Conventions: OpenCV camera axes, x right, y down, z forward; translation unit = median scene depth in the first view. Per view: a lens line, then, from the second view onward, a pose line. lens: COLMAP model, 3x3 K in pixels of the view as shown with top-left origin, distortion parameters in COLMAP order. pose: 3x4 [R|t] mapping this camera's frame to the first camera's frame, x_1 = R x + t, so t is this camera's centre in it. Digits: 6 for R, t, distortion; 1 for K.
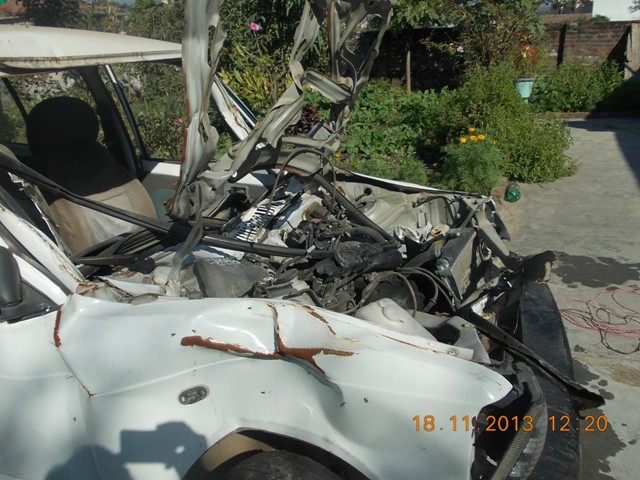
lens RADIAL K [[528.5, 0, 319.8], [0, 528.5, 242.2], [0, 0, 1]] dist [-0.021596, -0.011926]
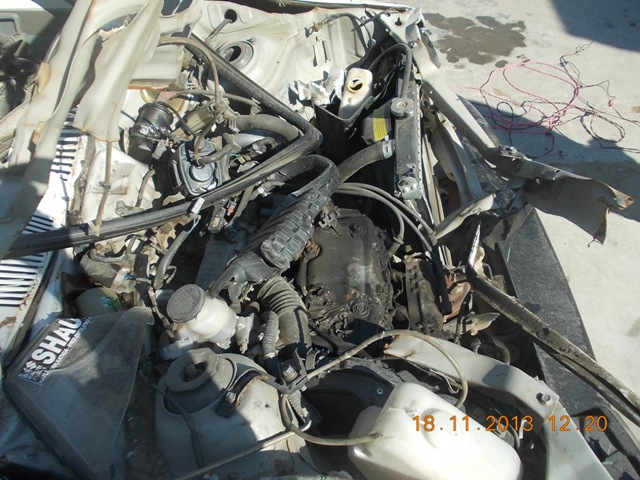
lens RADIAL K [[528.5, 0, 319.4], [0, 528.5, 241.4], [0, 0, 1]] dist [-0.021596, -0.011926]
pose [[0.935444, -0.247116, 0.252742, -0.034819], [0.097516, 0.867688, 0.487451, -0.163177], [-0.339758, -0.431336, 0.835771, 0.348752]]
